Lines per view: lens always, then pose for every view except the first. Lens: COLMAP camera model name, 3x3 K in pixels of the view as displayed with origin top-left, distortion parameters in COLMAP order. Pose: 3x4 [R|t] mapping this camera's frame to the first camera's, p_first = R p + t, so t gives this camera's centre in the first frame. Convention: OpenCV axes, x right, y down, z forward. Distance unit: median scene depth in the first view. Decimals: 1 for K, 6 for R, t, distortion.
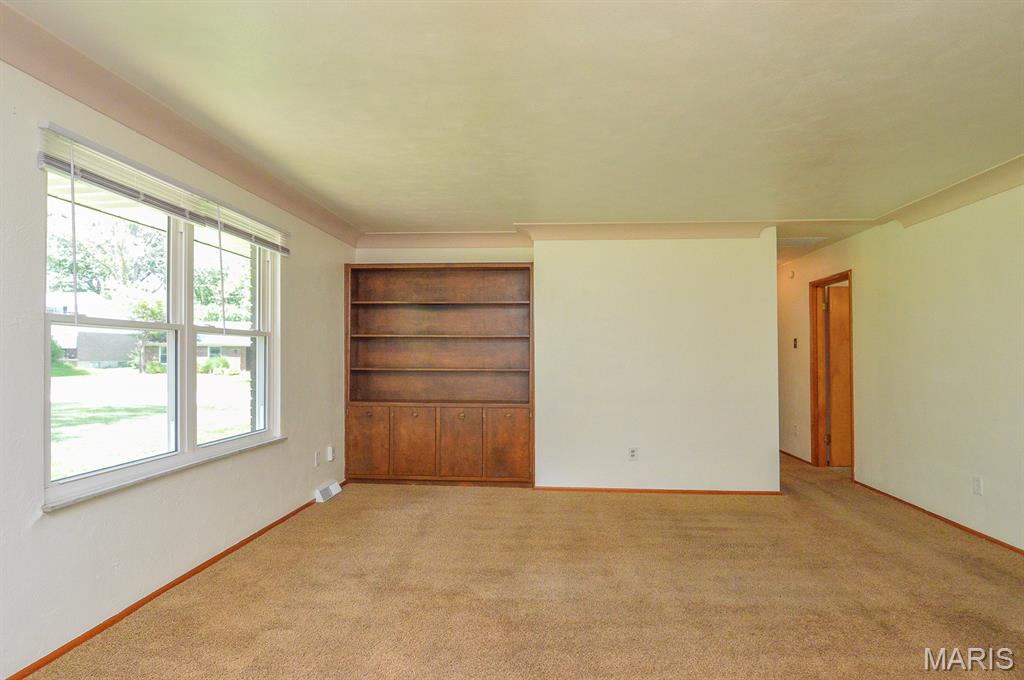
lens RADIAL K [[537.0, 0, 524.2], [0, 537.0, 351.7], [0, 0, 1]] dist [0.017591, -0.029656]
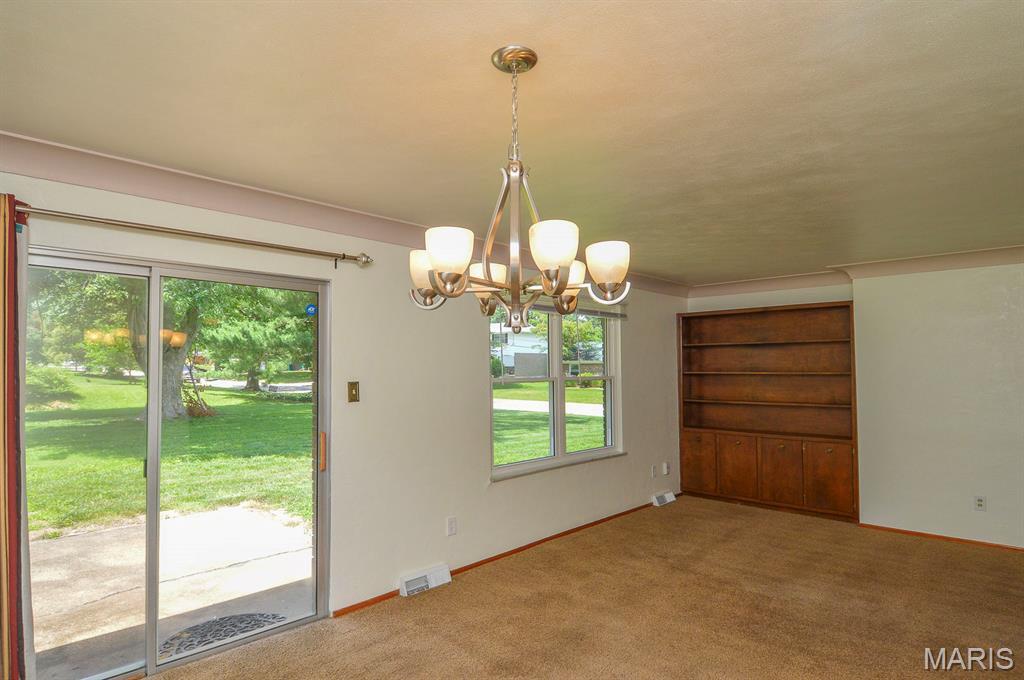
lens RADIAL K [[568.9, 0, 513.8], [0, 568.9, 361.7], [0, 0, 1]] dist [0.021027, -0.037569]
pose [[0.766561, -0.016945, -0.641948, 0.213965], [0.013266, 0.999856, -0.010551, -0.047439], [0.642034, -0.000428, 0.766676, -0.229193]]
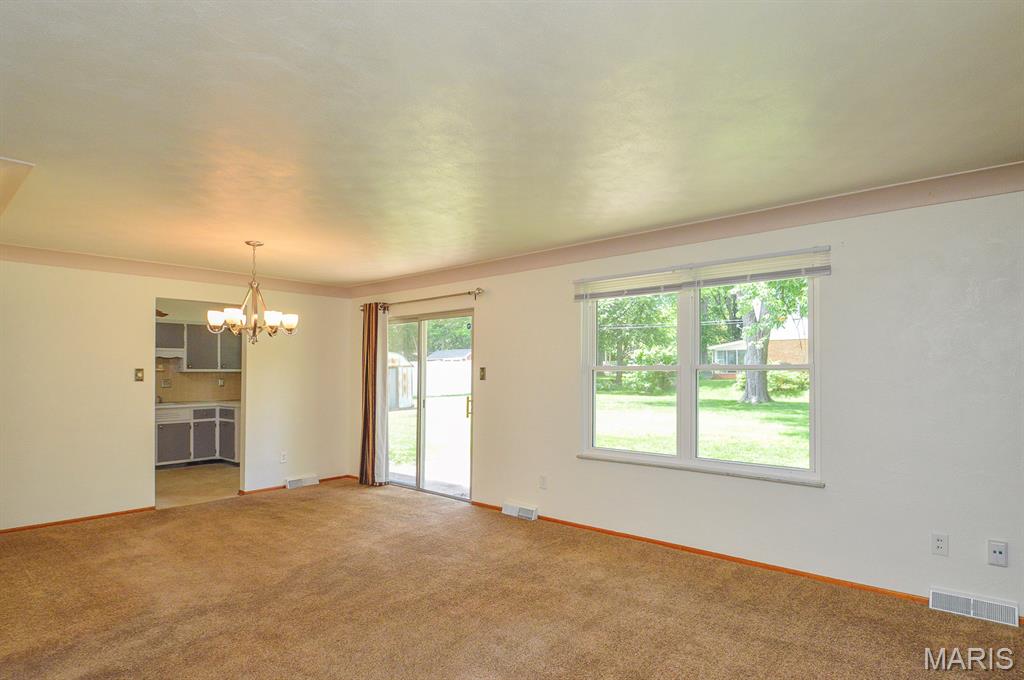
lens RADIAL K [[568.9, 0, 513.8], [0, 568.9, 361.7], [0, 0, 1]] dist [0.021027, -0.037569]
pose [[-0.624072, -0.019133, -0.781133, 0.466843], [0.003576, 0.999620, -0.027342, -0.012280], [0.781359, -0.019857, -0.623766, 0.948477]]
